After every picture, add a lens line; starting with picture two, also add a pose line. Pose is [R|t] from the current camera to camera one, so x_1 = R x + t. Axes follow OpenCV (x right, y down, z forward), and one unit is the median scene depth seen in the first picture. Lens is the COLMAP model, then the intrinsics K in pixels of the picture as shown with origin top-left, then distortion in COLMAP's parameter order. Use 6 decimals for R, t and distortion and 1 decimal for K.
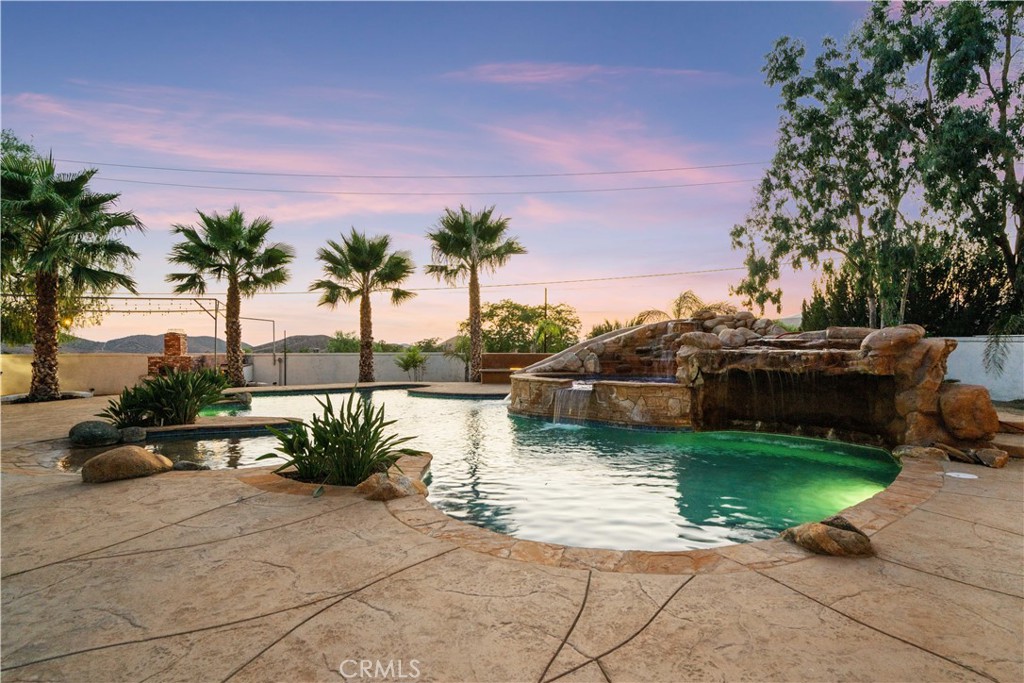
lens RADIAL K [[553.8, 0, 512.4], [0, 553.8, 343.9], [0, 0, 1]] dist [0.004976, 0.000234]
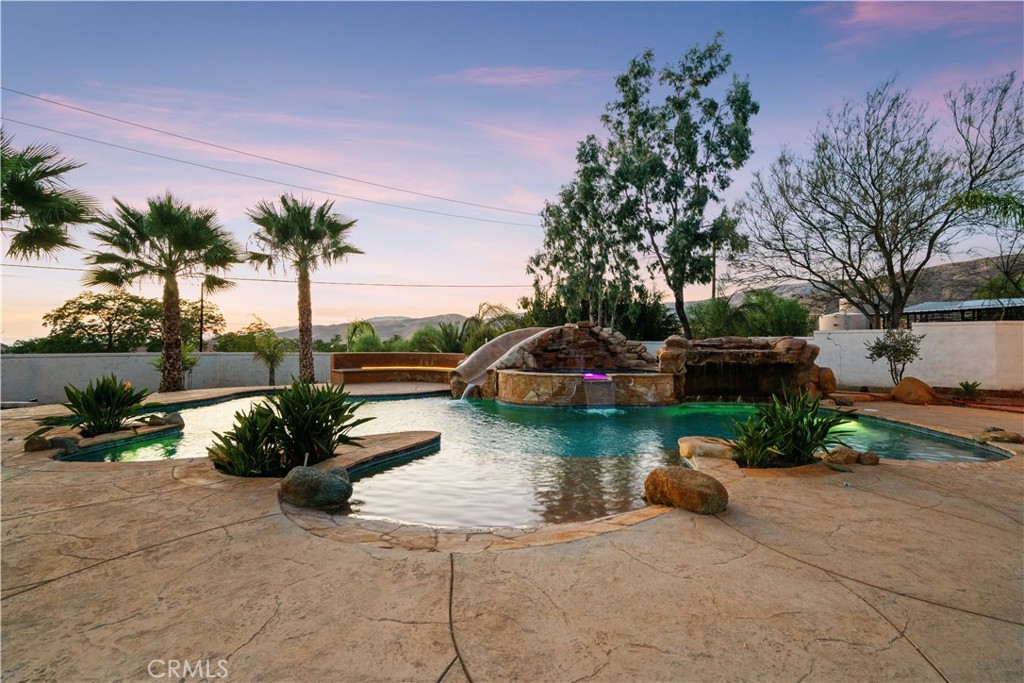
lens RADIAL K [[466.1, 0, 512.3], [0, 466.1, 343.1], [0, 0, 1]] dist [0.003915, 0.000041]
pose [[0.715523, 0.009774, 0.698521, -0.801380], [-0.009390, 0.999946, -0.004373, 0.001855], [-0.698526, -0.003430, 0.715577, 0.394034]]
